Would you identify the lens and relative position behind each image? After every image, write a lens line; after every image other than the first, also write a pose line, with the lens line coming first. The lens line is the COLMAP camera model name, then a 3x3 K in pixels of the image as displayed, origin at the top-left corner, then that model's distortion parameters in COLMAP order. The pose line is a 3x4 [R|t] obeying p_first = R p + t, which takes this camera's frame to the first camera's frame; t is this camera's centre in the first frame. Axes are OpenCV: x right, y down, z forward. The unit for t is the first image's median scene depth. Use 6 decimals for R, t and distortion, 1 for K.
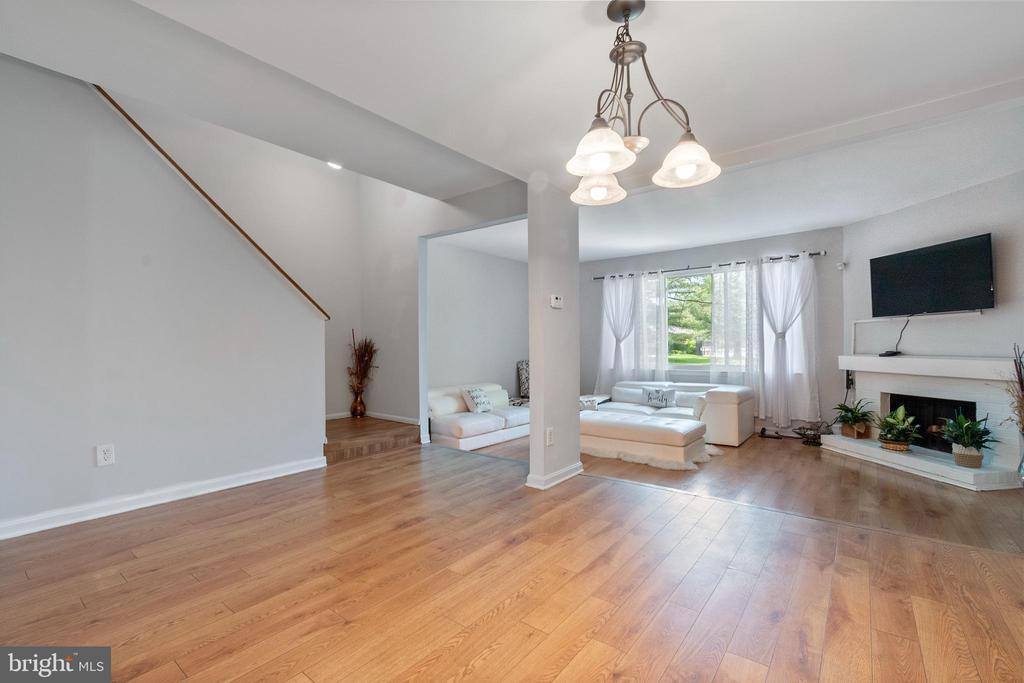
lens RADIAL K [[449.9, 0, 498.9], [0, 449.9, 344.4], [0, 0, 1]] dist [0.006637, -0.004306]
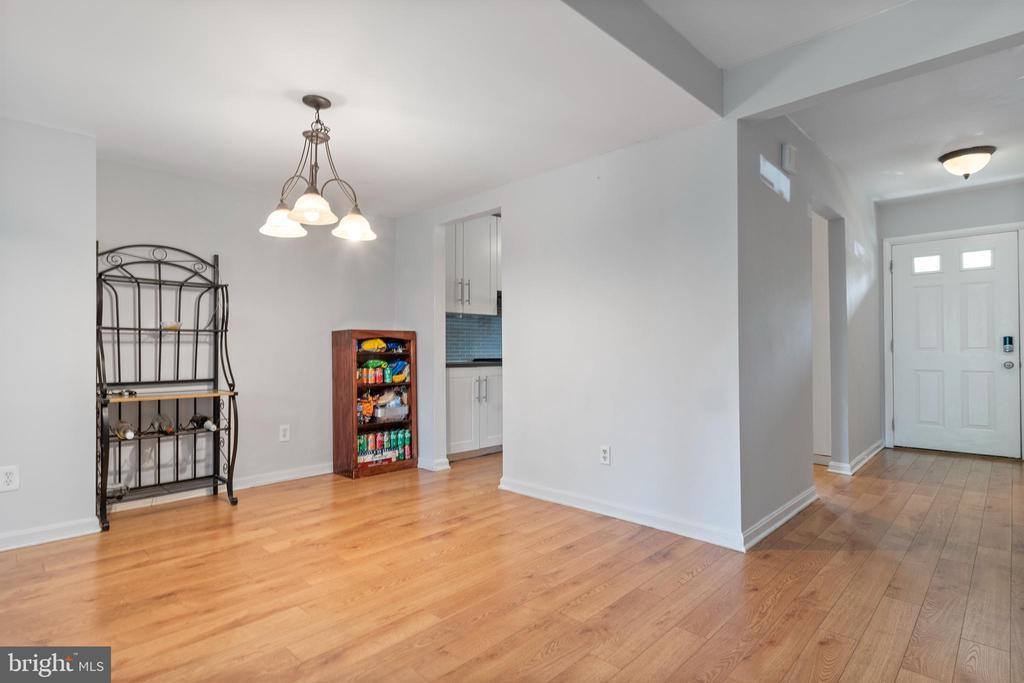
lens RADIAL K [[516.3, 0, 505.0], [0, 516.3, 346.8], [0, 0, 1]] dist [0.001228, -0.001977]
pose [[-0.995754, 0.011406, 0.091344, -0.146537], [0.010315, 0.999870, -0.012413, 0.005031], [-0.091474, -0.011418, -0.995742, 0.872743]]
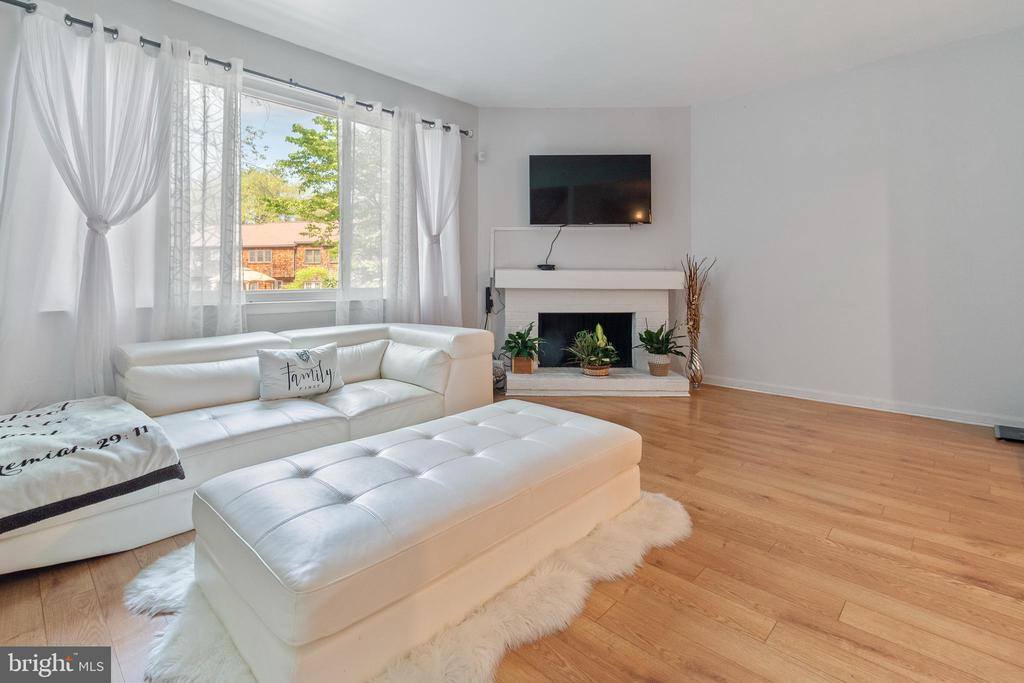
lens RADIAL K [[483.8, 0, 490.8], [0, 483.8, 260.1], [0, 0, 1]] dist [0.011114, -0.003723]
pose [[0.095419, 0.042823, 0.994516, -0.084360], [-0.005720, 0.999081, -0.042471, 0.050231], [-0.995421, -0.001636, 0.095576, 1.084917]]
